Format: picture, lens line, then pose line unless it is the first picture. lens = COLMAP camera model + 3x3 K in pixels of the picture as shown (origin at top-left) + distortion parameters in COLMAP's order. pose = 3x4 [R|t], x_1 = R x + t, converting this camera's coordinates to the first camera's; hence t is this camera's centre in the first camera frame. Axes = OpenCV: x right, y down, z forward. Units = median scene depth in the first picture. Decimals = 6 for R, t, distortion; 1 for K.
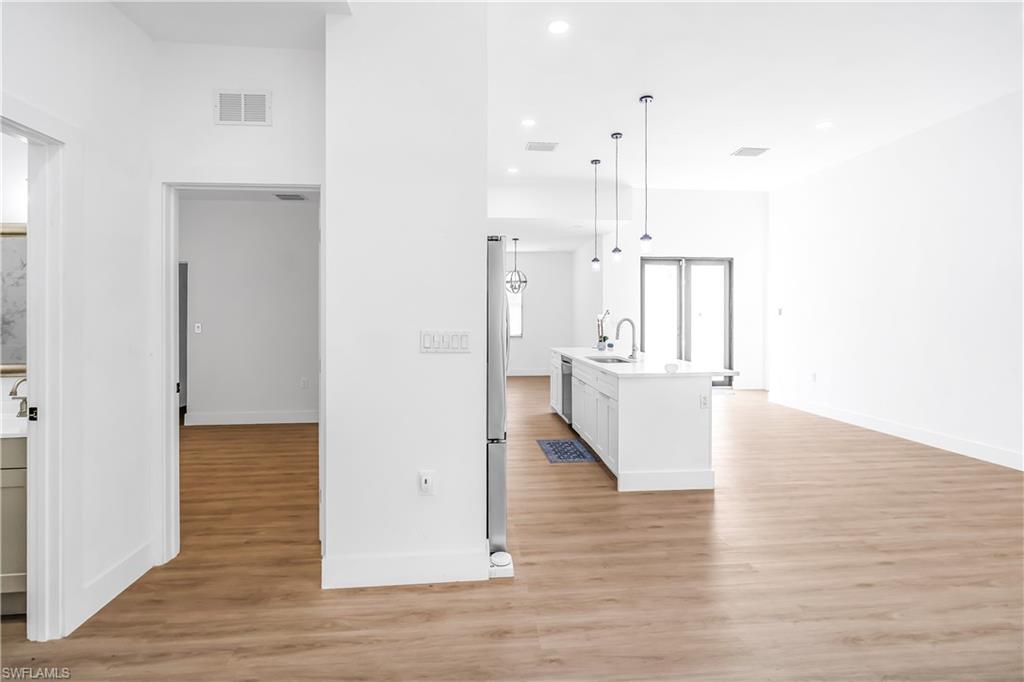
lens RADIAL K [[463.5, 0, 509.9], [0, 463.5, 320.4], [0, 0, 1]] dist [-0.002895, -0.000218]
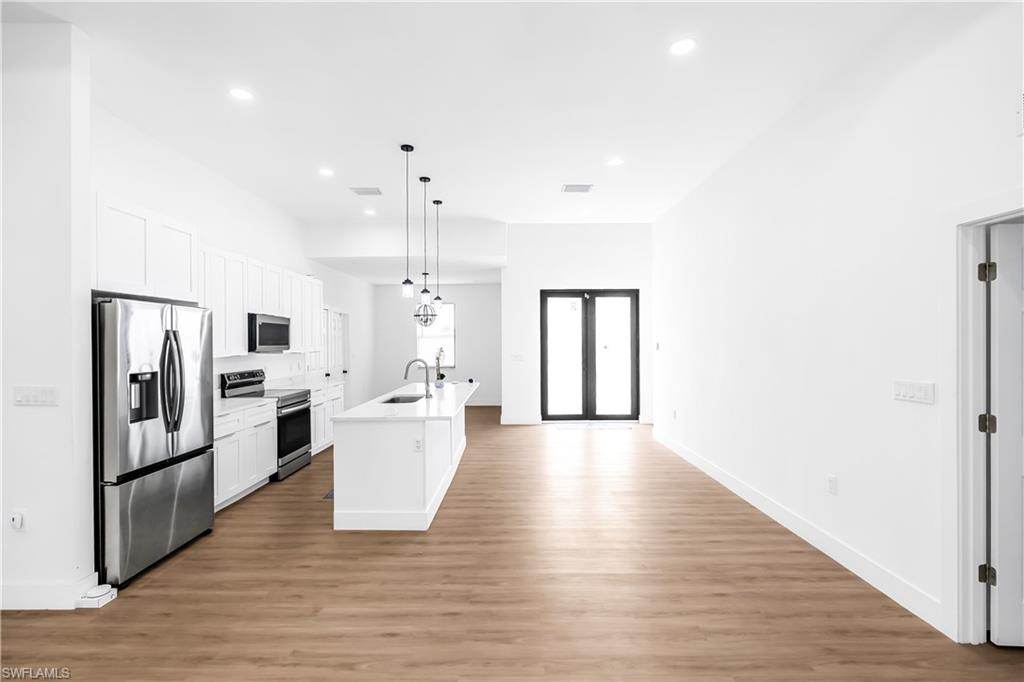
lens RADIAL K [[463.1, 0, 518.8], [0, 463.1, 342.0], [0, 0, 1]] dist [-0.002378, -0.001308]
pose [[0.995696, -0.003813, -0.092605, 0.550970], [0.003536, 0.999989, -0.003152, -0.036721], [0.092616, 0.002811, 0.995698, -0.001885]]
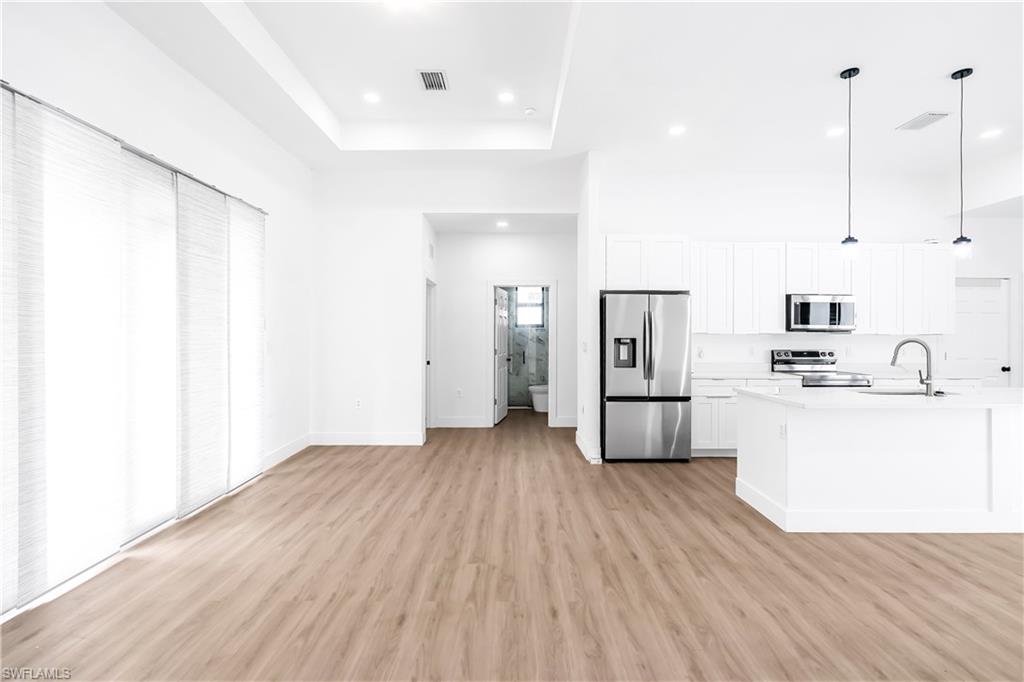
lens RADIAL K [[462.0, 0, 507.2], [0, 462.0, 334.0], [0, 0, 1]] dist [-0.000700, -0.000243]
pose [[-0.105938, -0.001533, -0.994372, 1.020947], [-0.010061, 0.999949, -0.000470, -0.005231], [0.994322, 0.009955, -0.105948, 0.419453]]
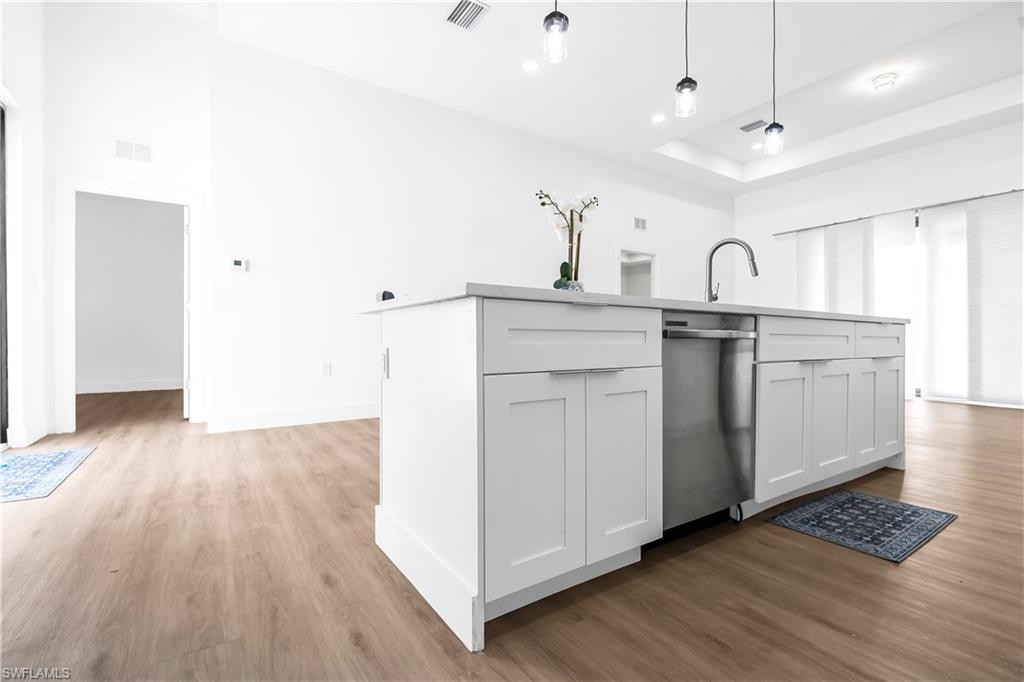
lens RADIAL K [[463.5, 0, 509.9], [0, 463.5, 320.4], [0, 0, 1]] dist [-0.002895, -0.000218]
pose [[-0.471673, 0.030427, 0.881248, -0.108114], [0.007001, 0.999502, -0.030763, 0.100829], [-0.881746, -0.008341, -0.471651, 1.442831]]
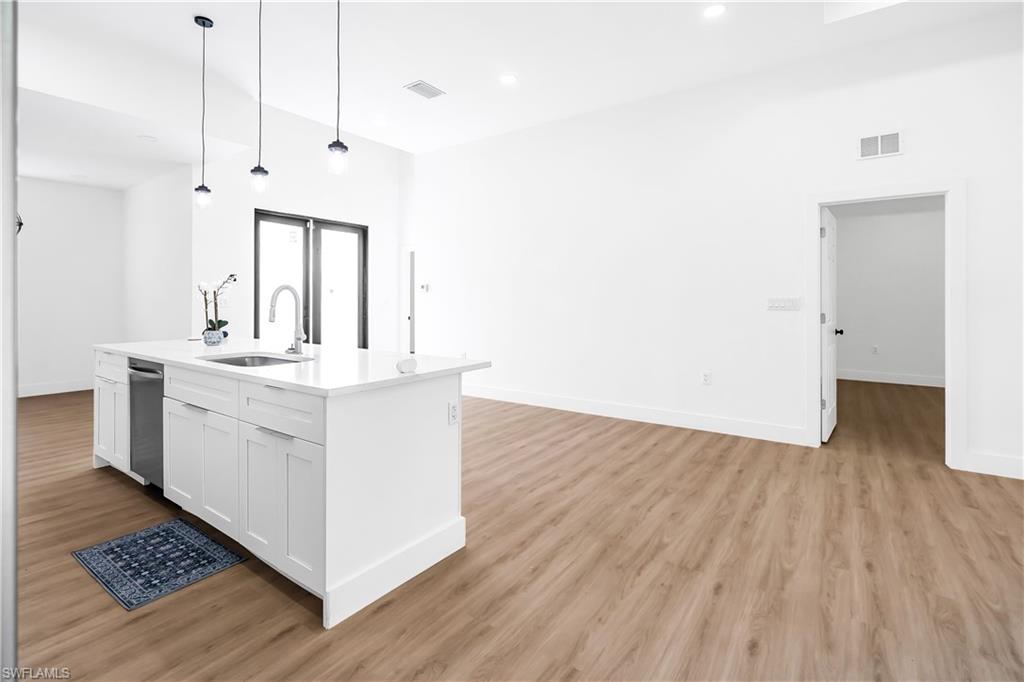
lens RADIAL K [[469.0, 0, 516.7], [0, 469.0, 299.9], [0, 0, 1]] dist [-0.001988, 0.000078]
pose [[0.646253, 0.004003, 0.763113, -0.010993], [0.004054, 0.999954, -0.008679, 0.018991], [-0.763113, 0.008703, 0.646207, 0.385487]]
